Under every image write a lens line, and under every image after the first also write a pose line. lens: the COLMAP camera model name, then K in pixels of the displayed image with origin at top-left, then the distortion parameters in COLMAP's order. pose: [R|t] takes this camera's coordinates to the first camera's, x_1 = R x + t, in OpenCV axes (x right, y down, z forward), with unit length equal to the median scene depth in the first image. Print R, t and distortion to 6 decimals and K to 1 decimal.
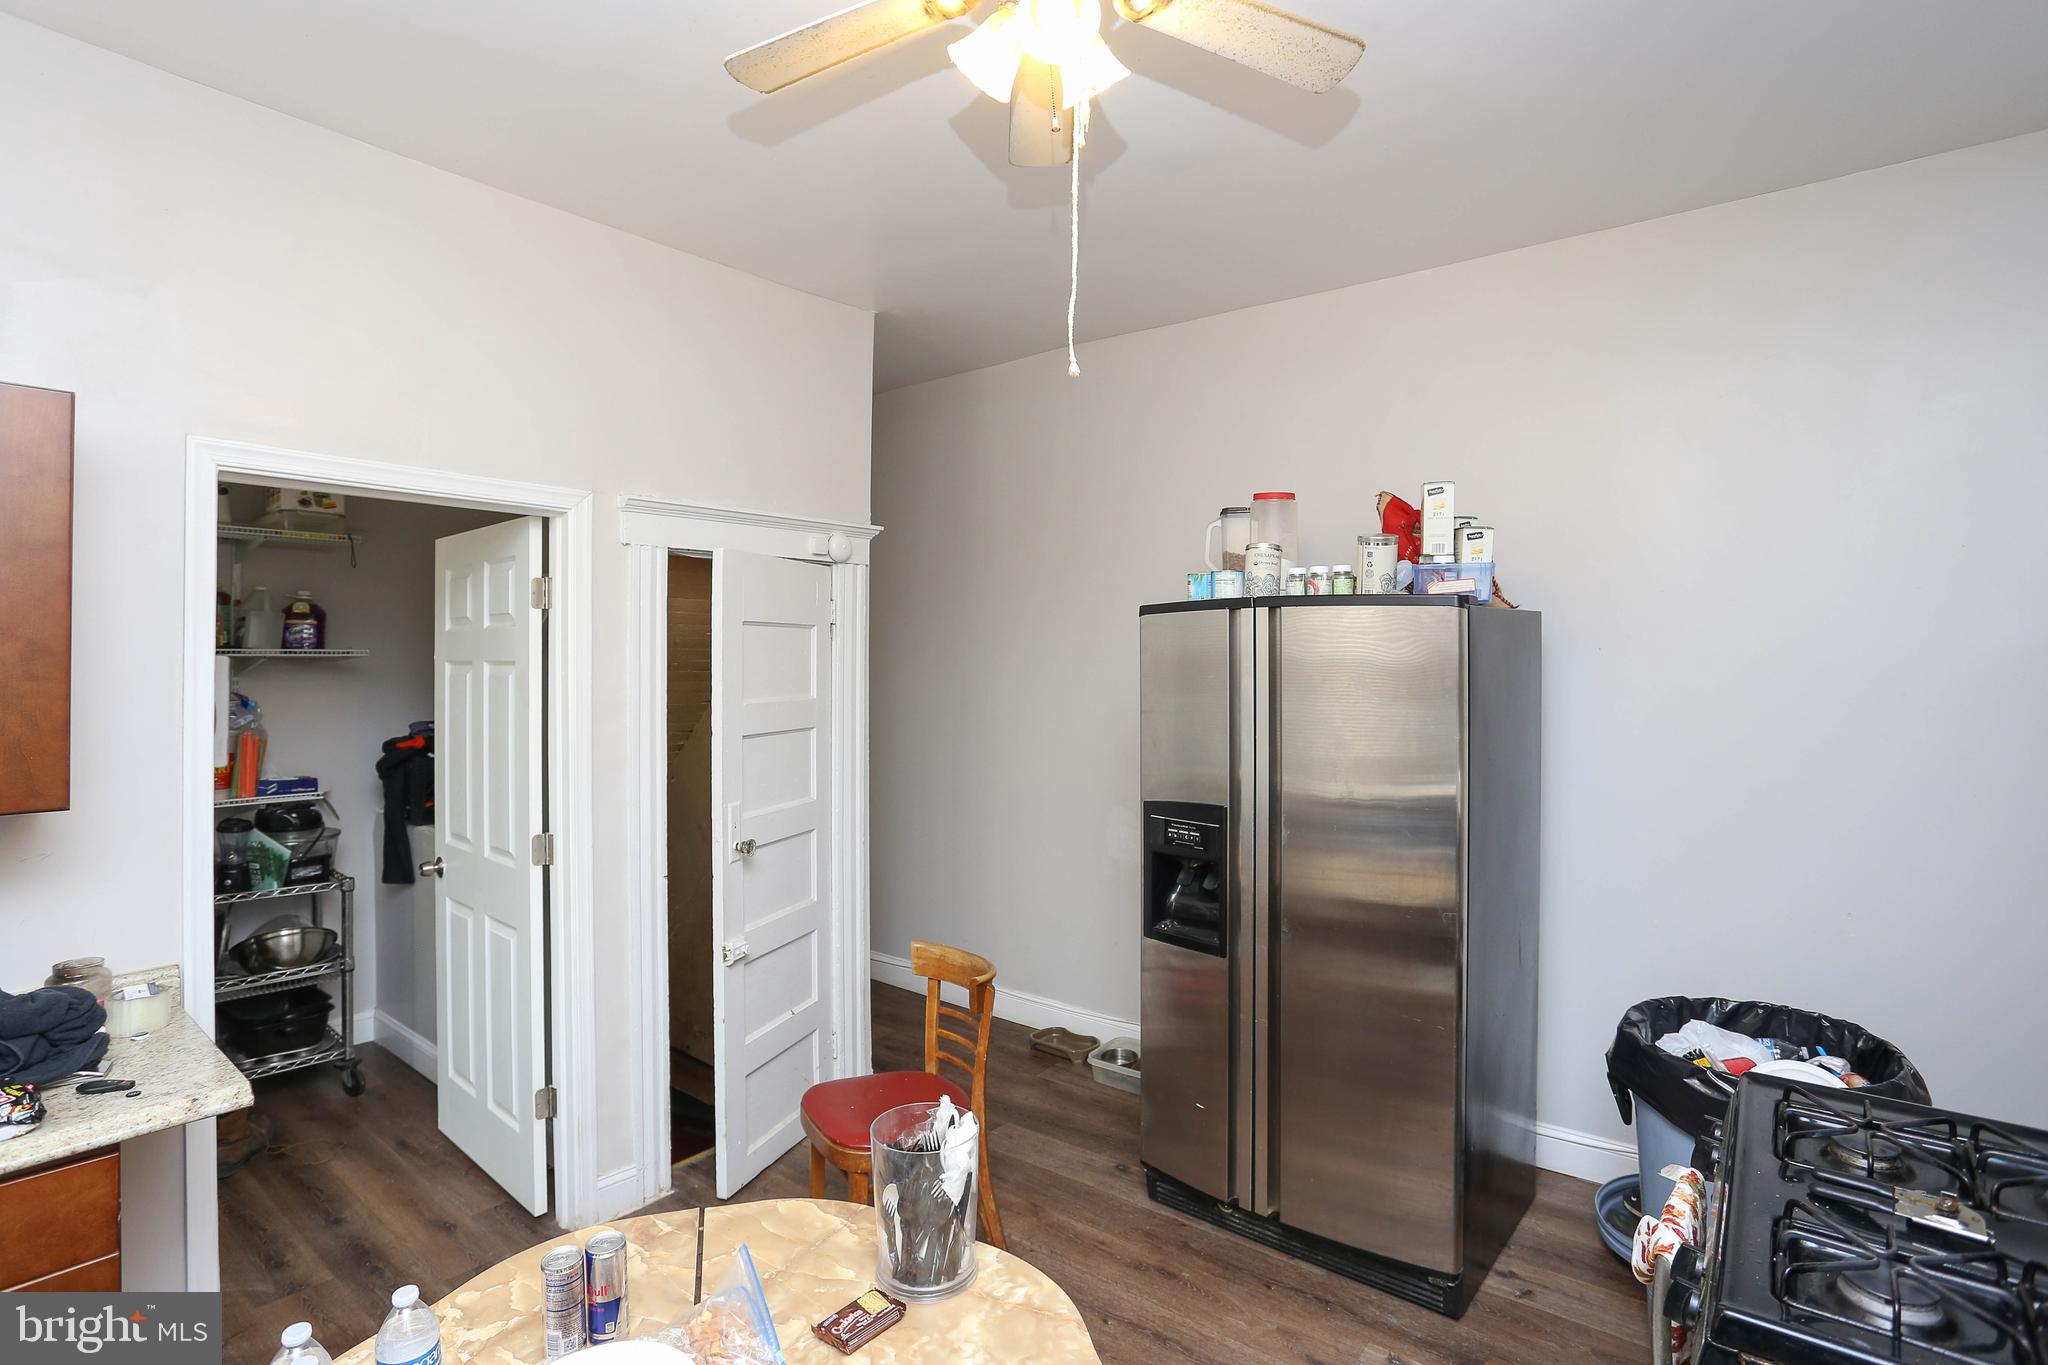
lens RADIAL K [[985.3, 0, 1024.0], [0, 985.3, 682.5], [0, 0, 1]] dist [0.001783, 0.000869]
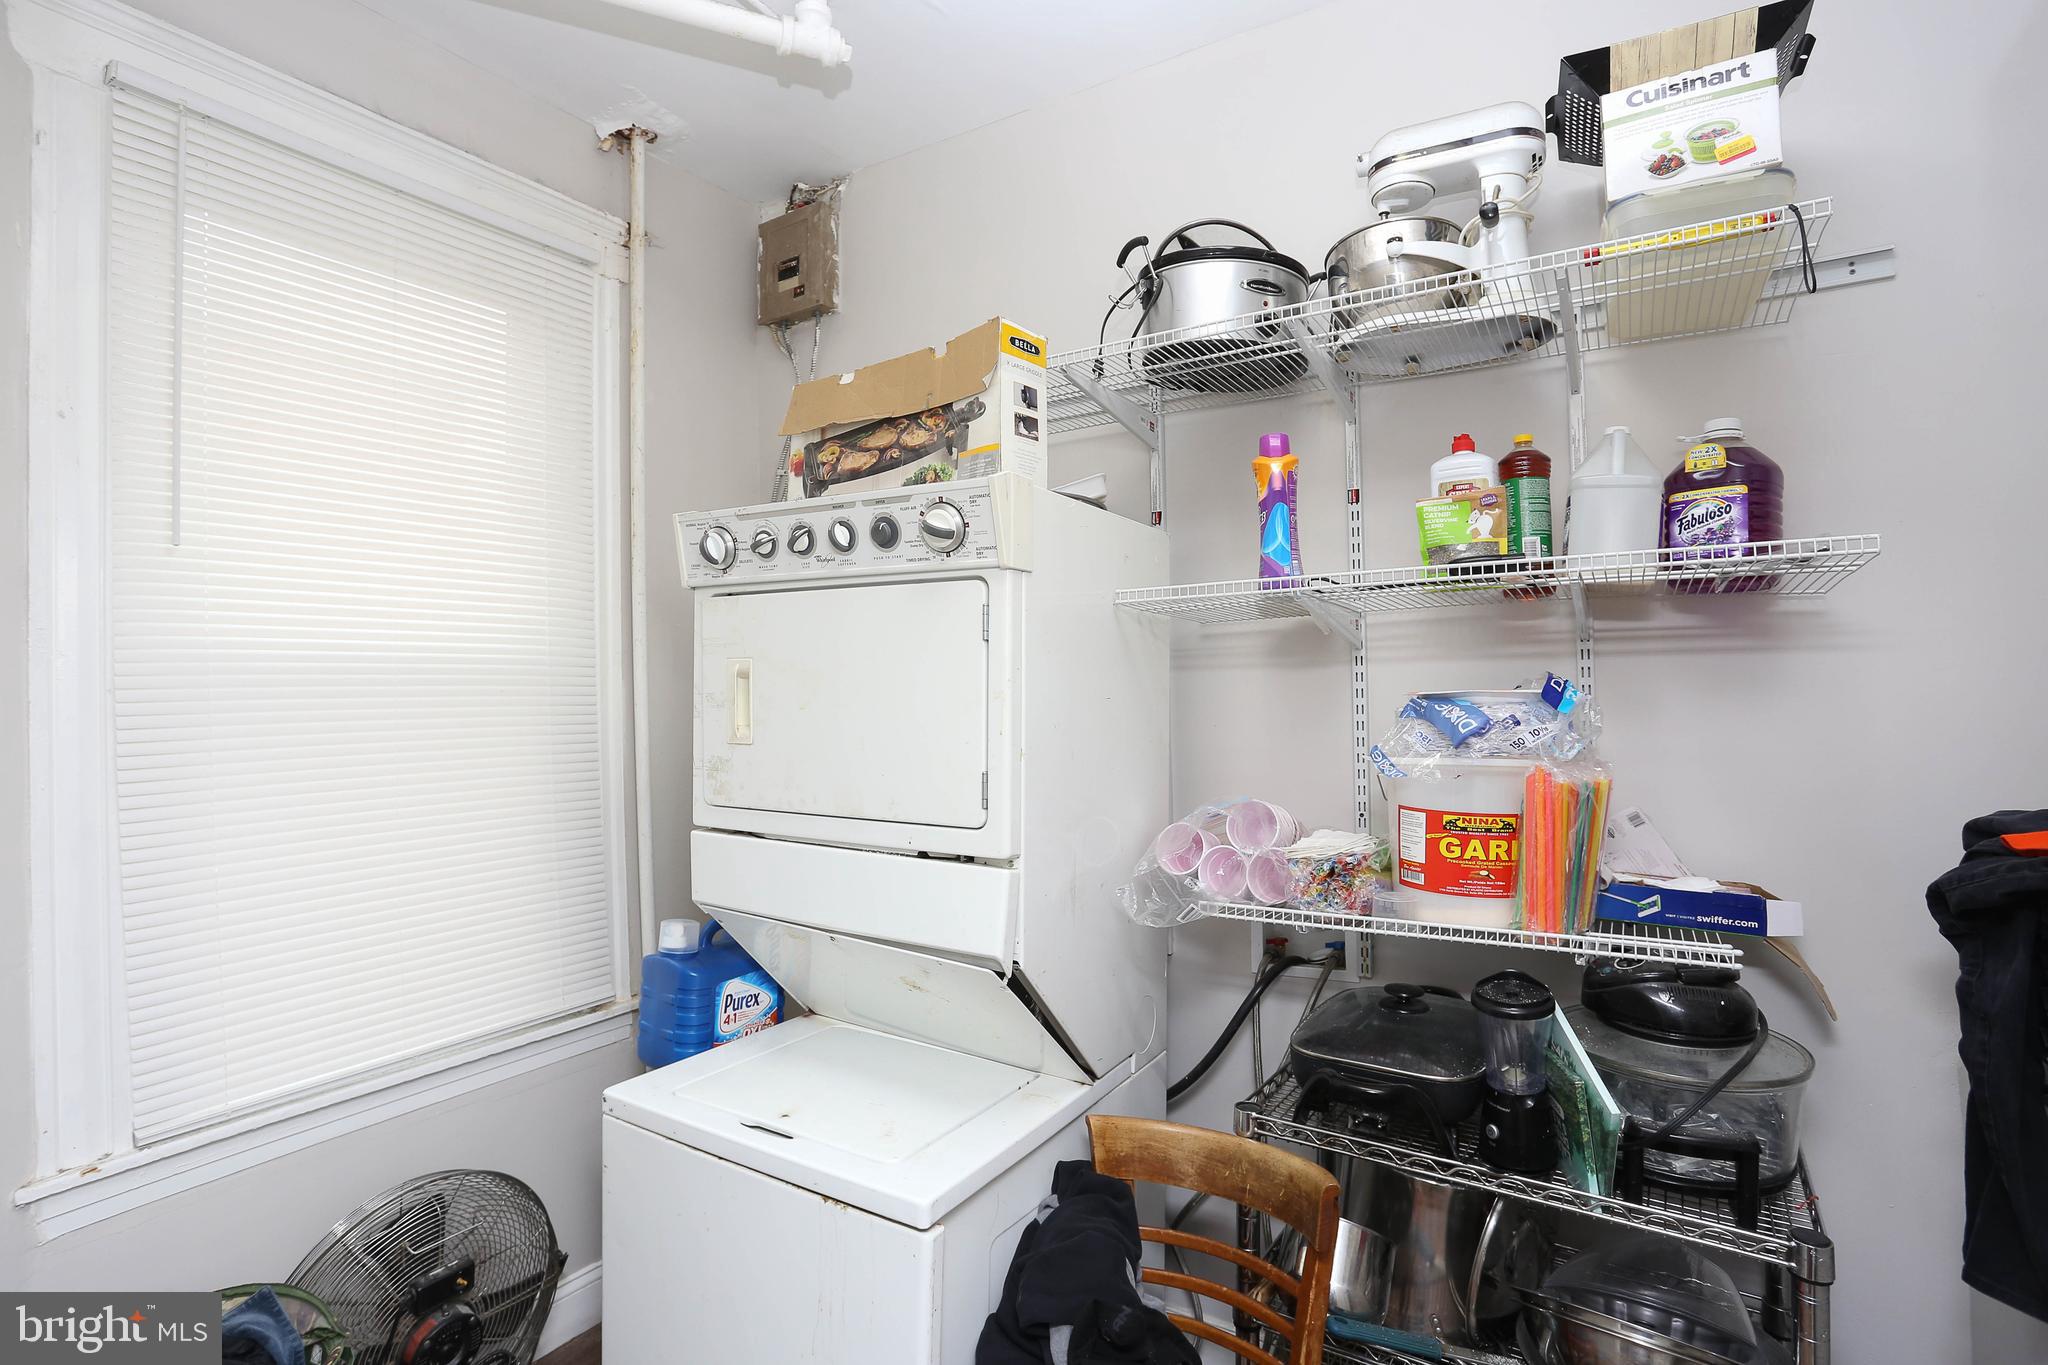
lens RADIAL K [[985.3, 0, 1024.0], [0, 985.3, 682.5], [0, 0, 1]] dist [0.001783, 0.000869]
pose [[0.076509, -0.022407, -0.996817, -0.370448], [0.017438, 0.999625, -0.021131, 0.016820], [0.996916, -0.015766, 0.076871, 0.711223]]
